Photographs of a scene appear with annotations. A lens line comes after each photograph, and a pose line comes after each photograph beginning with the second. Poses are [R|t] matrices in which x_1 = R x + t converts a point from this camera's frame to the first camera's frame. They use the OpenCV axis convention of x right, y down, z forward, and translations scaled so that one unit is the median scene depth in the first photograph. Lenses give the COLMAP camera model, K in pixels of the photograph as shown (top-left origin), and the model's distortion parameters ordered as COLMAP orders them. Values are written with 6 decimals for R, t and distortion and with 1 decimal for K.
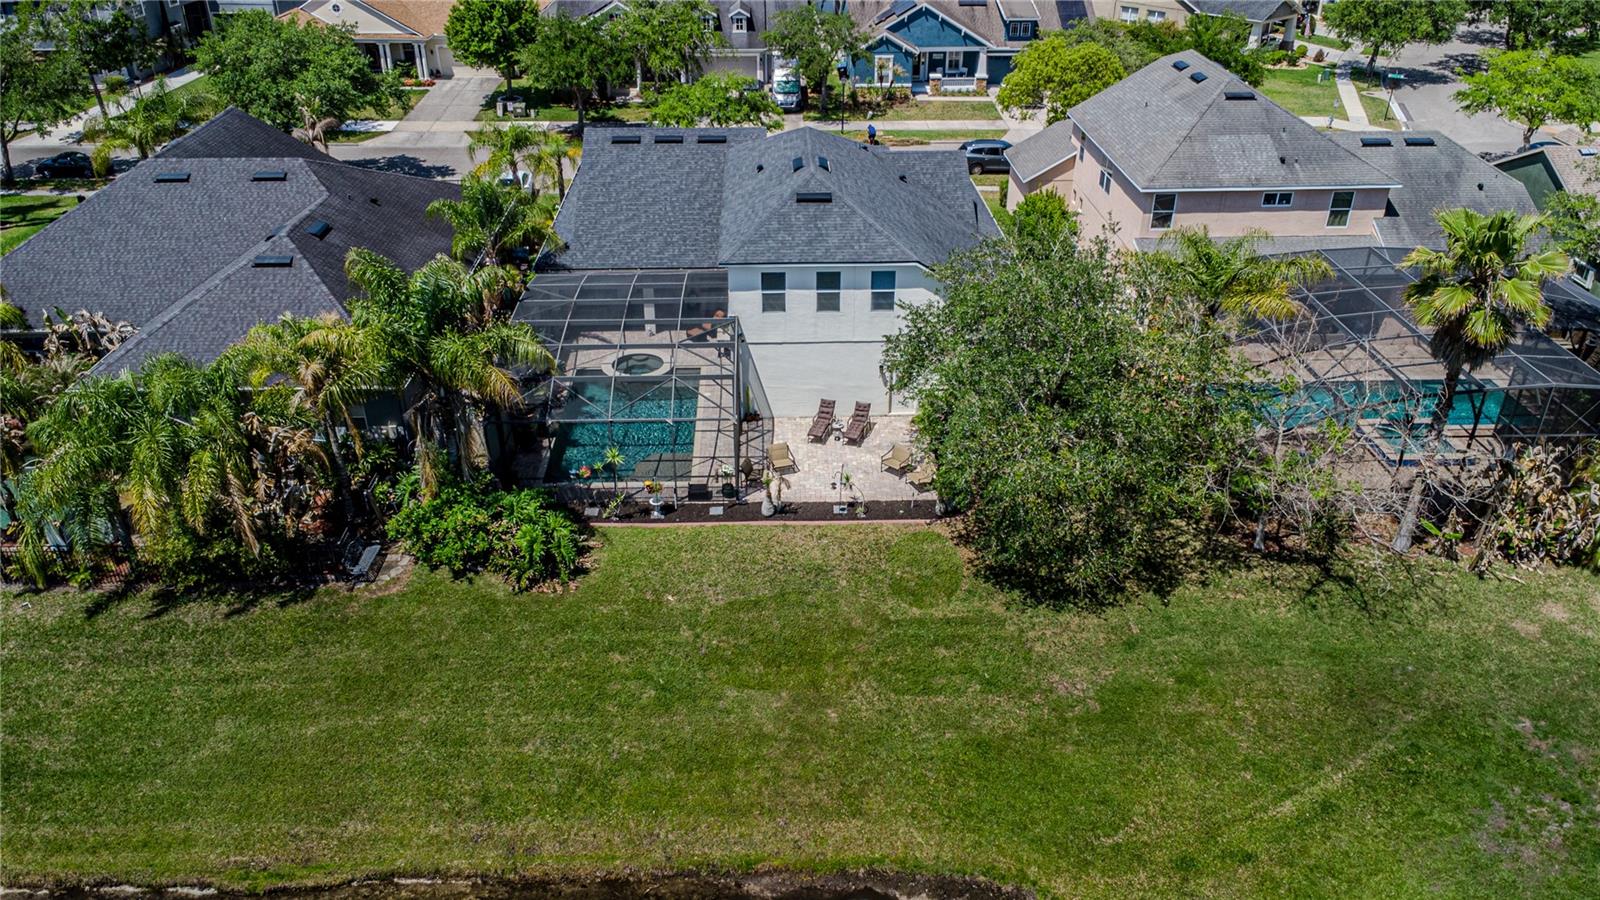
lens RADIAL K [[1180.6, 0, 793.8], [0, 1180.6, 451.8], [0, 0, 1]] dist [0.000937, -0.001216]
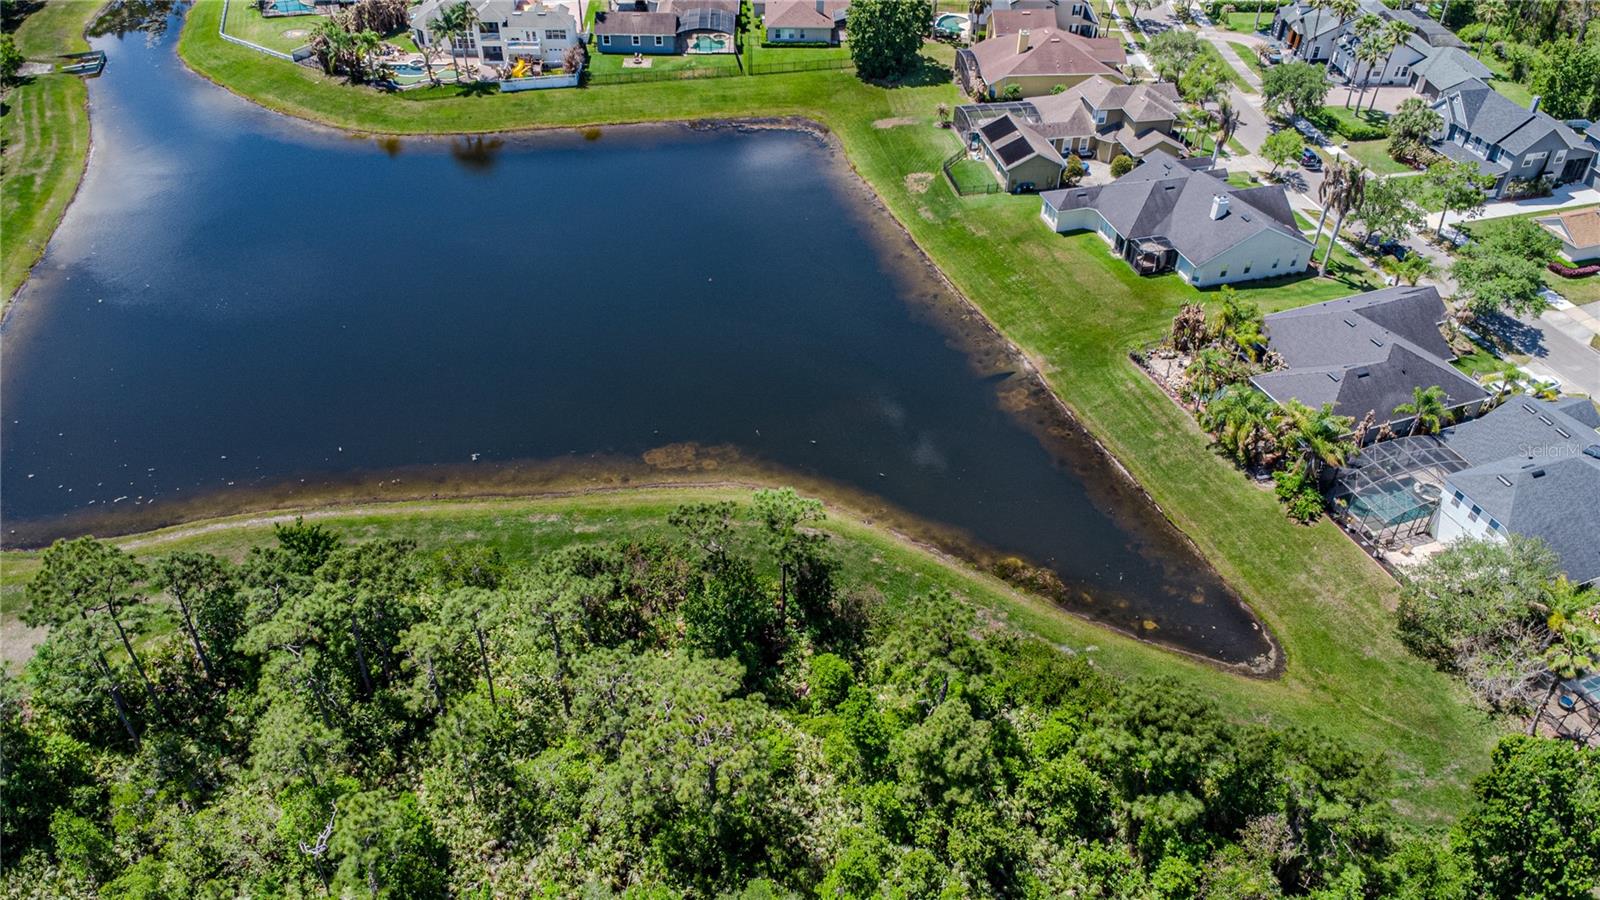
lens RADIAL K [[1180.6, 0, 793.8], [0, 1180.6, 451.8], [0, 0, 1]] dist [0.000937, -0.001216]
pose [[0.327687, 0.602912, -0.727406, 1.278937], [-0.481336, 0.769041, 0.420585, -0.588898], [0.812981, 0.212306, 0.542207, -1.510473]]
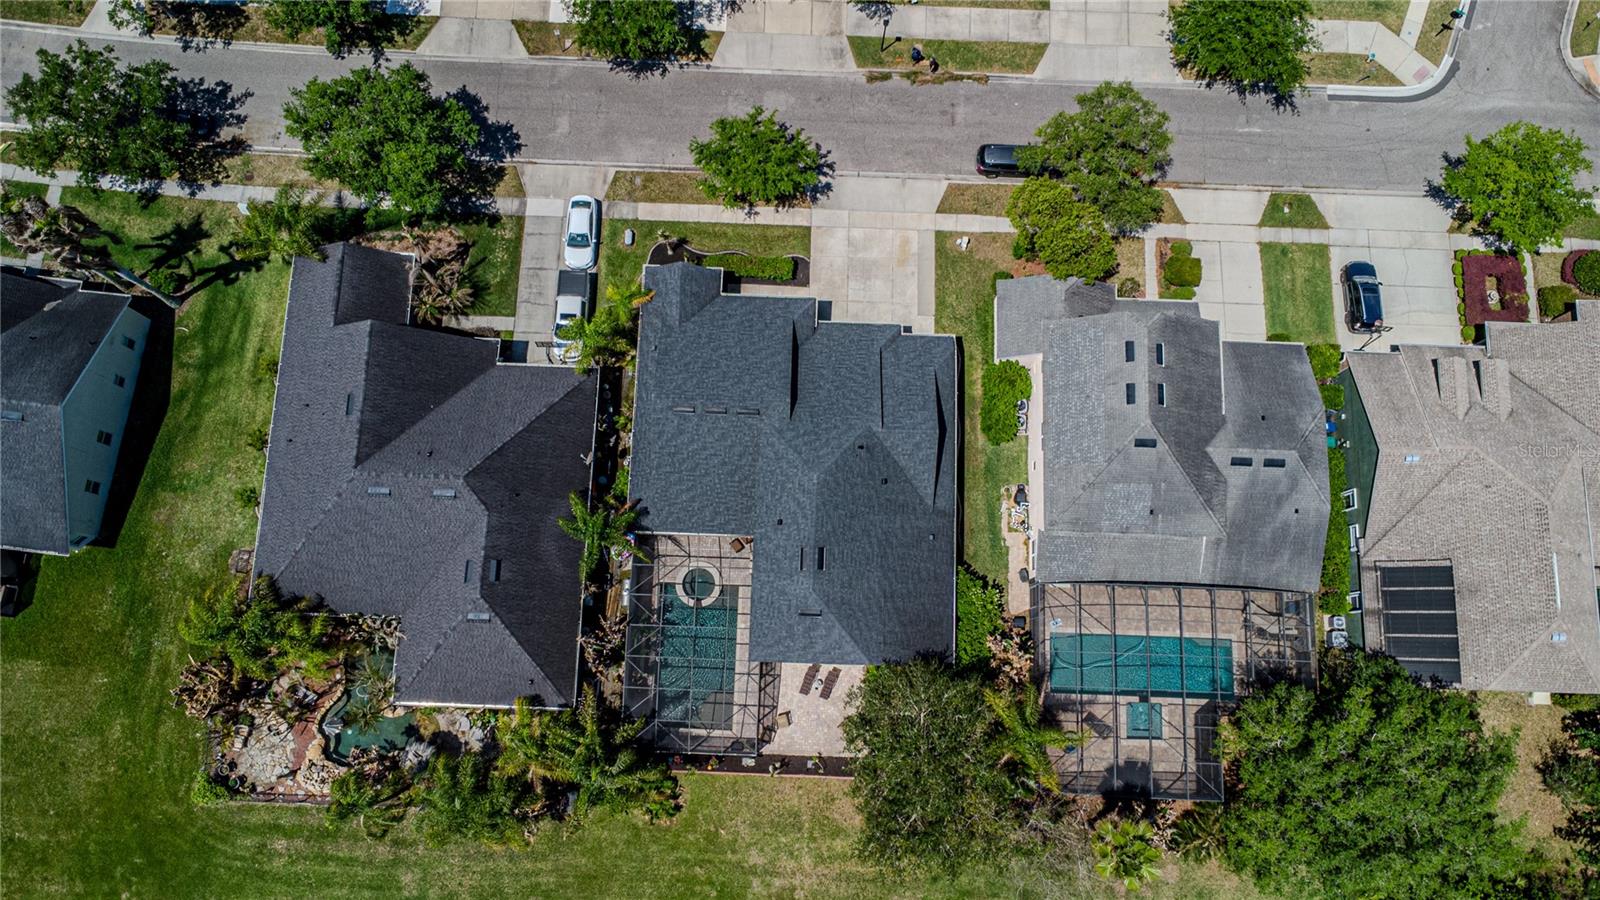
lens RADIAL K [[1180.6, 0, 793.8], [0, 1180.6, 451.8], [0, 0, 1]] dist [0.000937, -0.001216]
pose [[0.997730, 0.066618, -0.009832, -0.002914], [-0.036329, 0.655433, 0.754379, -1.585609], [0.056700, -0.752310, 0.656365, 0.125857]]
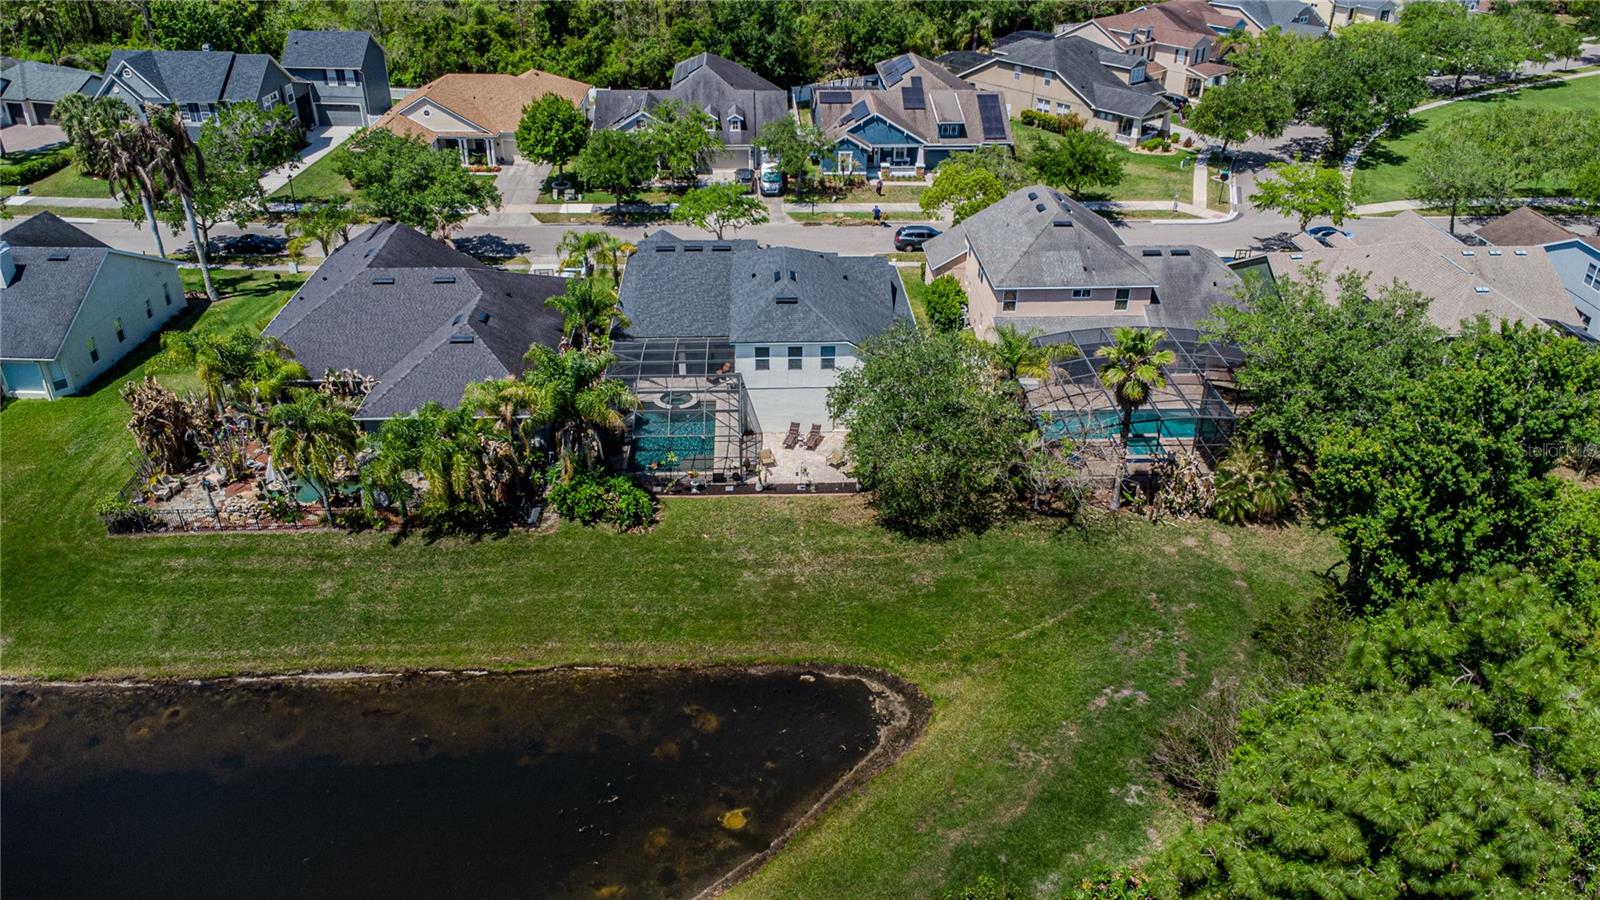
lens RADIAL K [[1180.6, 0, 793.8], [0, 1180.6, 451.8], [0, 0, 1]] dist [0.000937, -0.001216]
pose [[0.999939, -0.000577, 0.011044, 0.008837], [0.000557, 0.999998, 0.001799, -0.006270], [-0.011045, -0.001793, 0.999937, -0.677294]]
